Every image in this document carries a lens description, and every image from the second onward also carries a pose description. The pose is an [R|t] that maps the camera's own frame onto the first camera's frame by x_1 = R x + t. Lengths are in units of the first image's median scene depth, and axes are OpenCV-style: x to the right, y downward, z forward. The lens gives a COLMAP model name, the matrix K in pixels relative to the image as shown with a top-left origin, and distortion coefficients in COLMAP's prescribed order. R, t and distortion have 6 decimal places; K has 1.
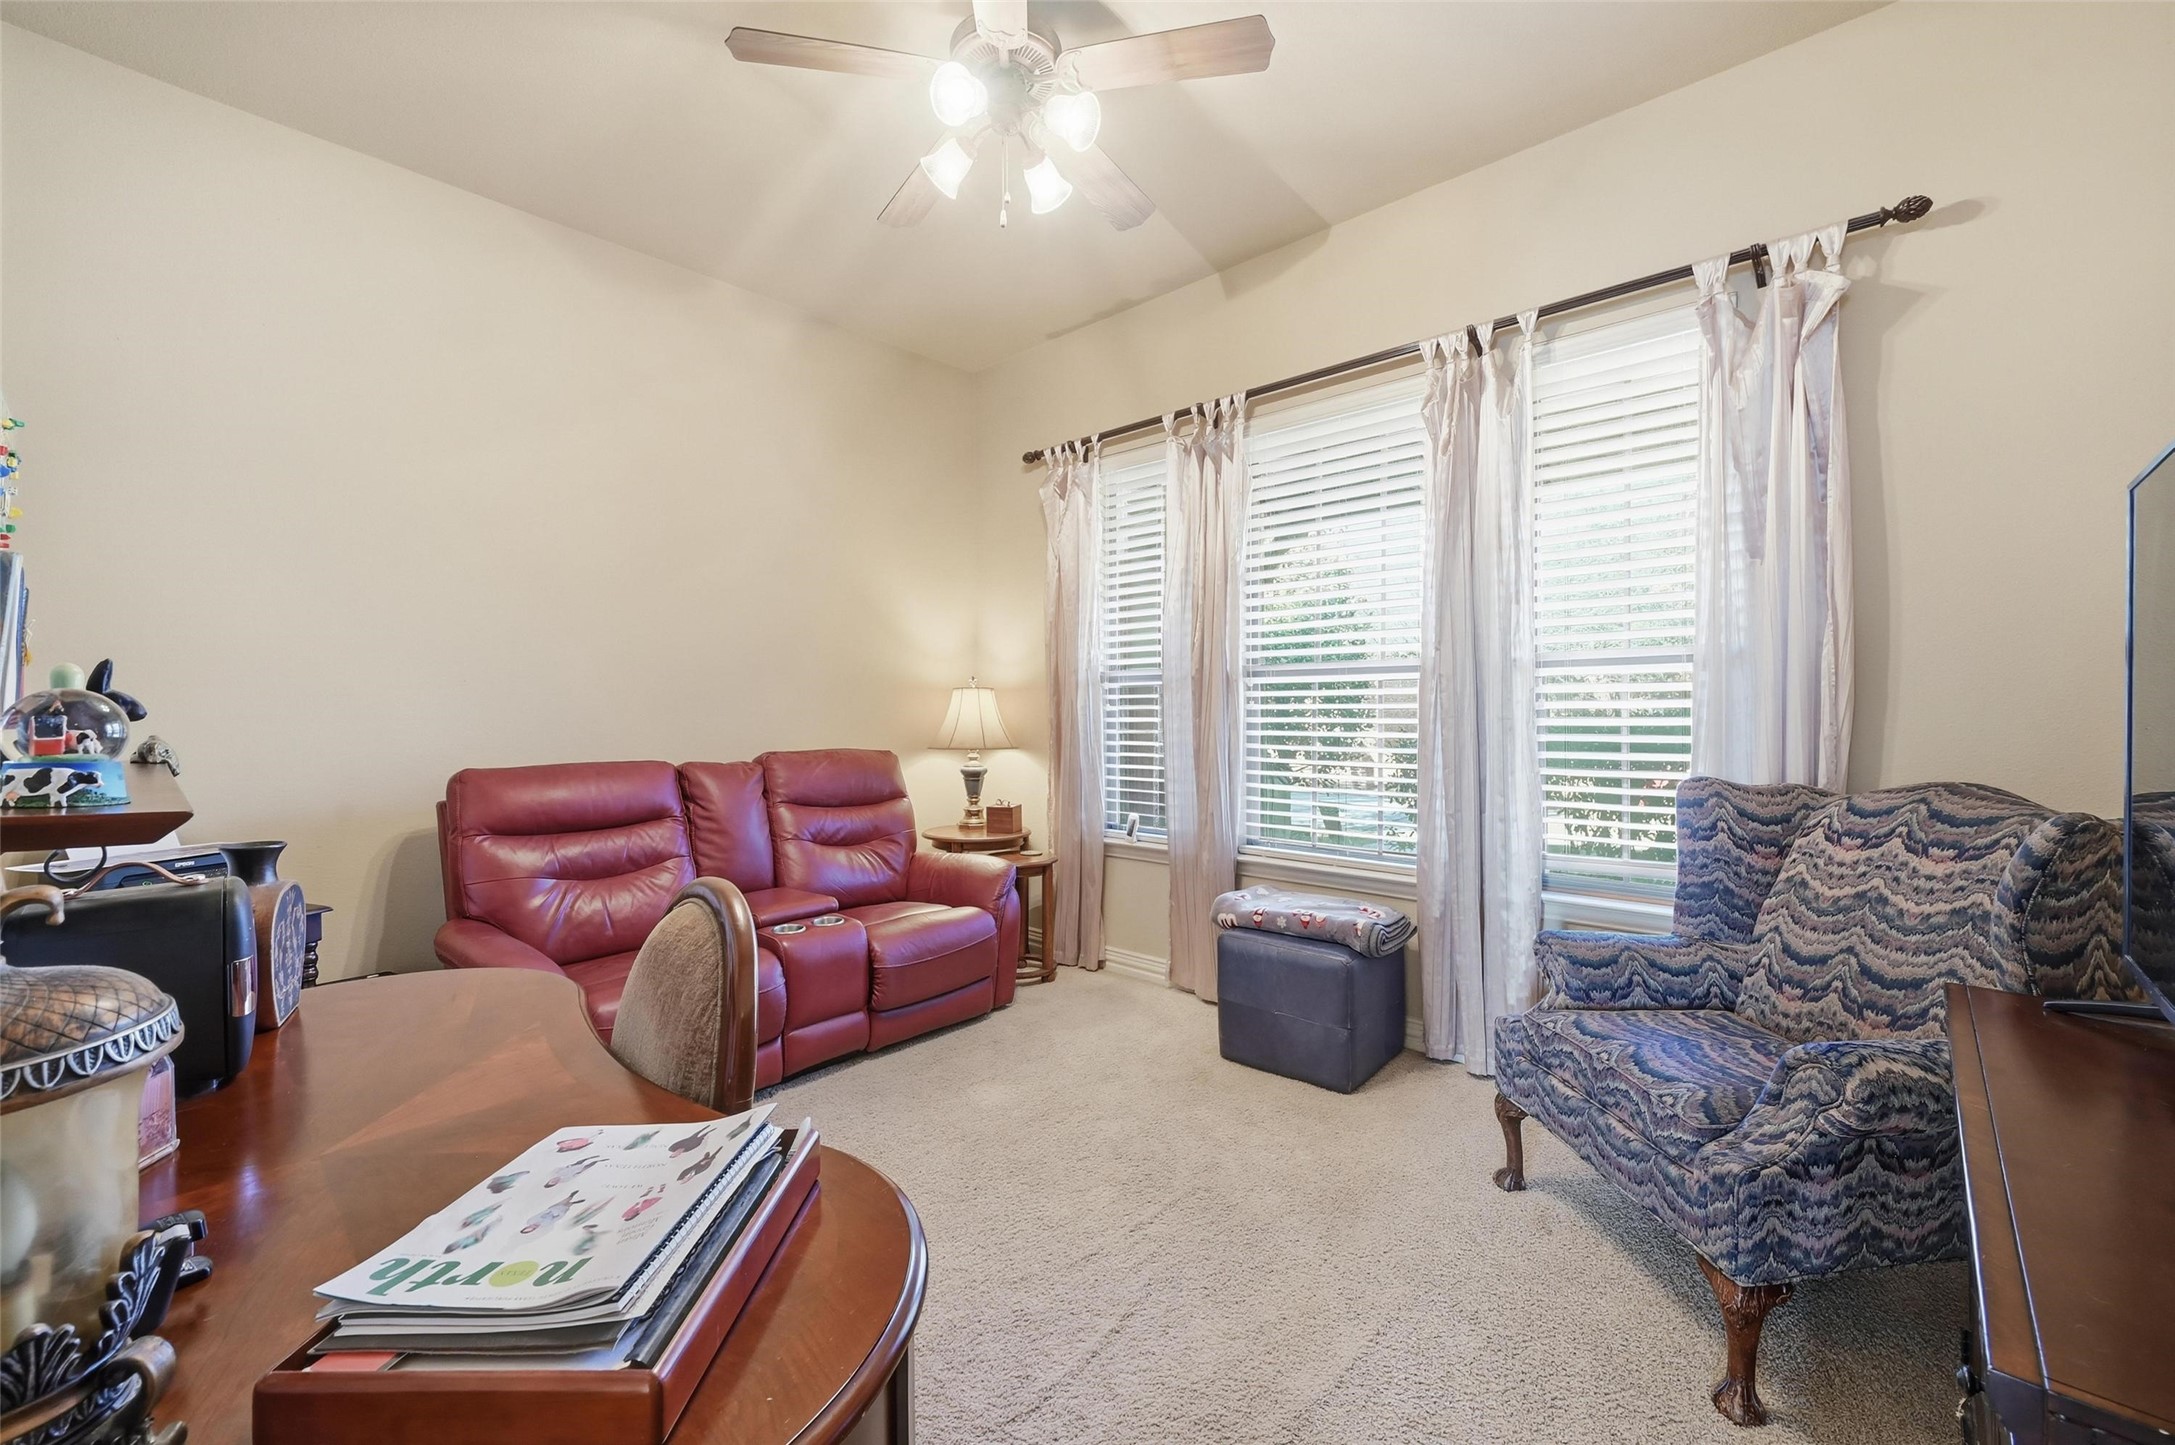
lens RADIAL K [[864.7, 0, 1083.9], [0, 864.7, 719.5], [0, 0, 1]] dist [0.004352, 0.001371]
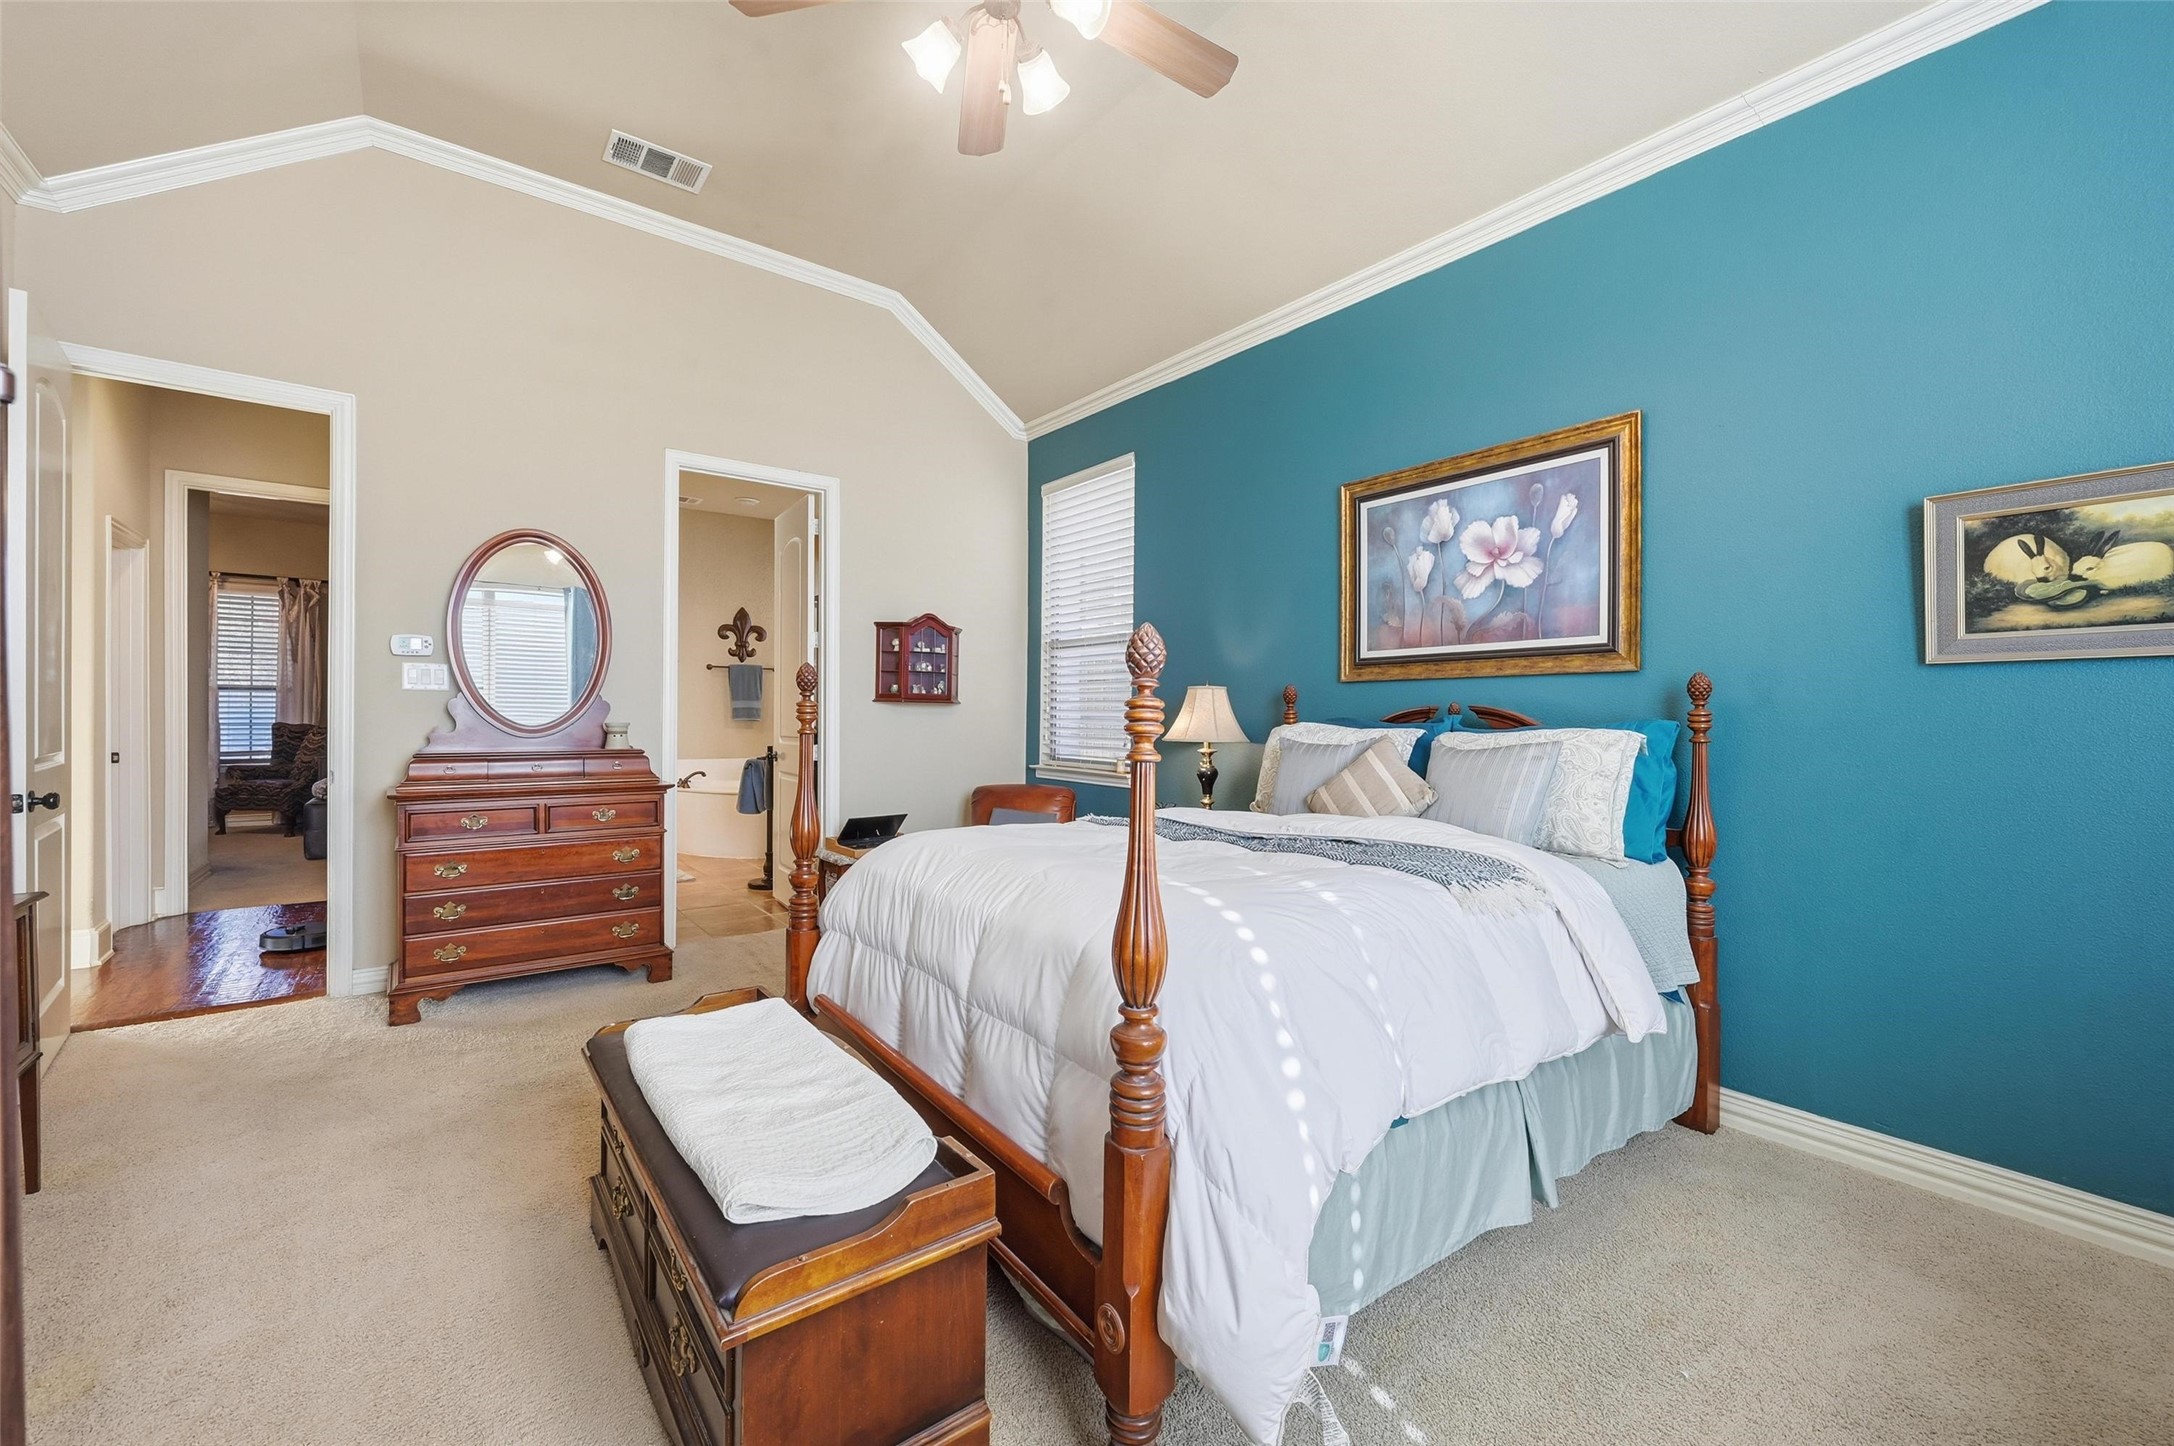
lens RADIAL K [[864.3, 0, 1081.3], [0, 864.3, 716.6], [0, 0, 1]] dist [0.004352, 0.001371]
pose [[0.179942, 0.005390, 0.983662, -2.176004], [-0.007532, 0.999963, -0.004102, 0.026651], [-0.983648, -0.006671, 0.179976, -2.851819]]
